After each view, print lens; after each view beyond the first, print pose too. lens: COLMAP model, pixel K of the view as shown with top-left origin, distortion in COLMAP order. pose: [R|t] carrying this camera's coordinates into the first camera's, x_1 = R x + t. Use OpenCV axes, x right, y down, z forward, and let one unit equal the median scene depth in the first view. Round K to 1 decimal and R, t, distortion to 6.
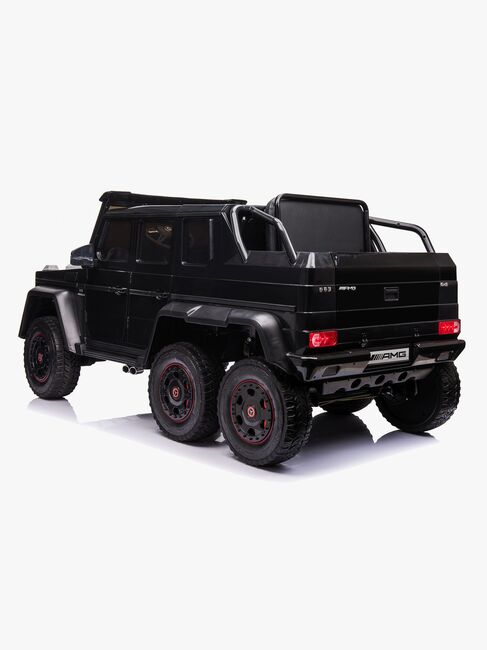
lens RADIAL K [[933.2, 0, 243.5], [0, 933.2, 325.0], [0, 0, 1]] dist [-0.194875, 0.002694]
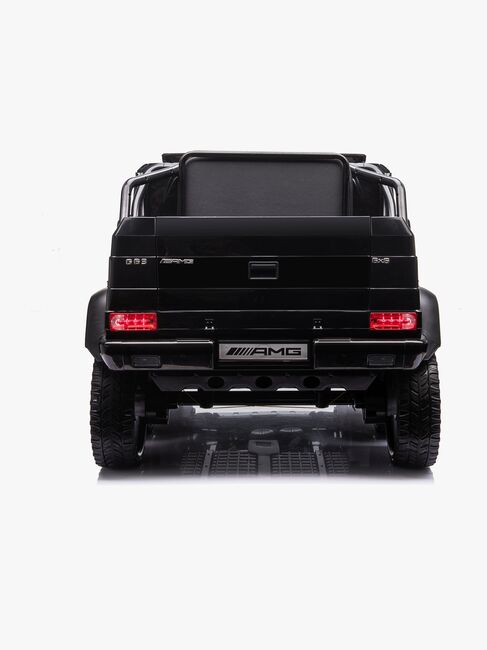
lens RADIAL K [[933.2, 0, 243.5], [0, 933.2, 325.0], [0, 0, 1]] dist [-0.194875, 0.002694]
pose [[0.723345, 0.072294, -0.686692, 0.668422], [-0.051871, 0.997383, 0.050363, -0.026267], [0.688536, -0.000810, 0.725202, 0.430779]]
